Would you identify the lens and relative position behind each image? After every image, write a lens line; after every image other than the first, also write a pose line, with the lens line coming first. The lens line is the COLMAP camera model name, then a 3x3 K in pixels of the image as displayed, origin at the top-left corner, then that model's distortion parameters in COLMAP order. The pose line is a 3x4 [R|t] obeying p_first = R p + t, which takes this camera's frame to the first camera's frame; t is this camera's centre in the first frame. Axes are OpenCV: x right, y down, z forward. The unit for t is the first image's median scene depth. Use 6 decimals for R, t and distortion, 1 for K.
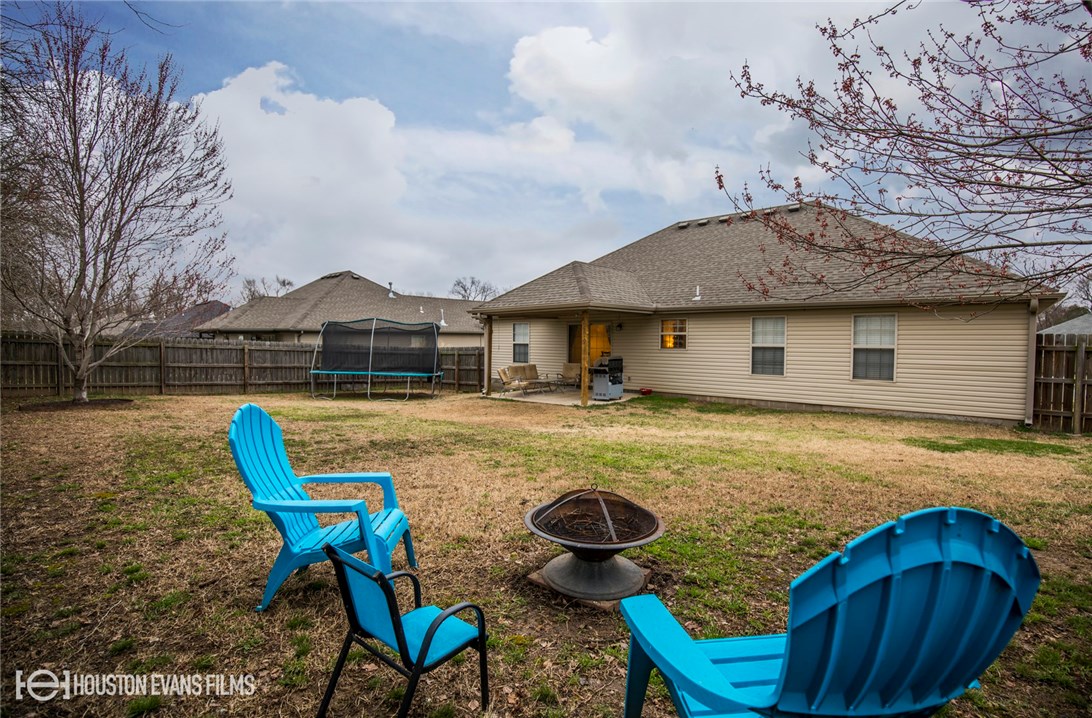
lens RADIAL K [[507.6, 0, 550.0], [0, 507.6, 356.1], [0, 0, 1]] dist [-0.026385, 0.002965]
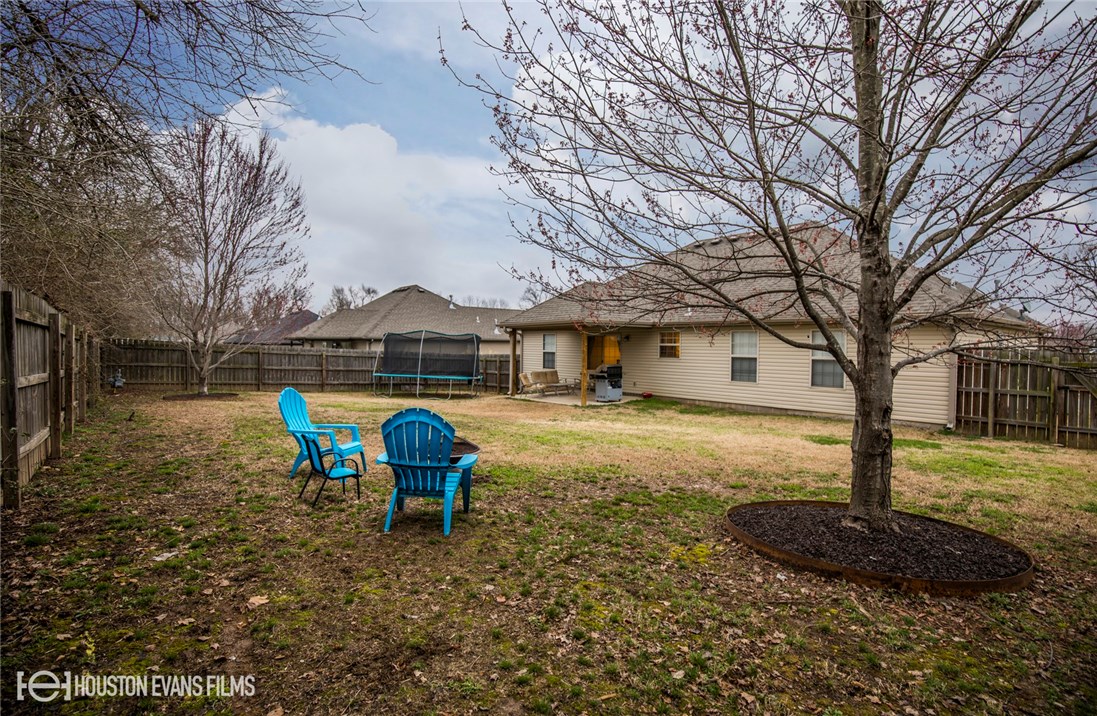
lens RADIAL K [[502.4, 0, 543.7], [0, 502.4, 355.6], [0, 0, 1]] dist [-0.026842, -0.000957]
pose [[0.989327, 0.006972, -0.145545, 0.127051], [-0.008834, 0.999887, -0.012153, -0.003822], [0.145443, 0.013309, 0.989277, -0.153601]]
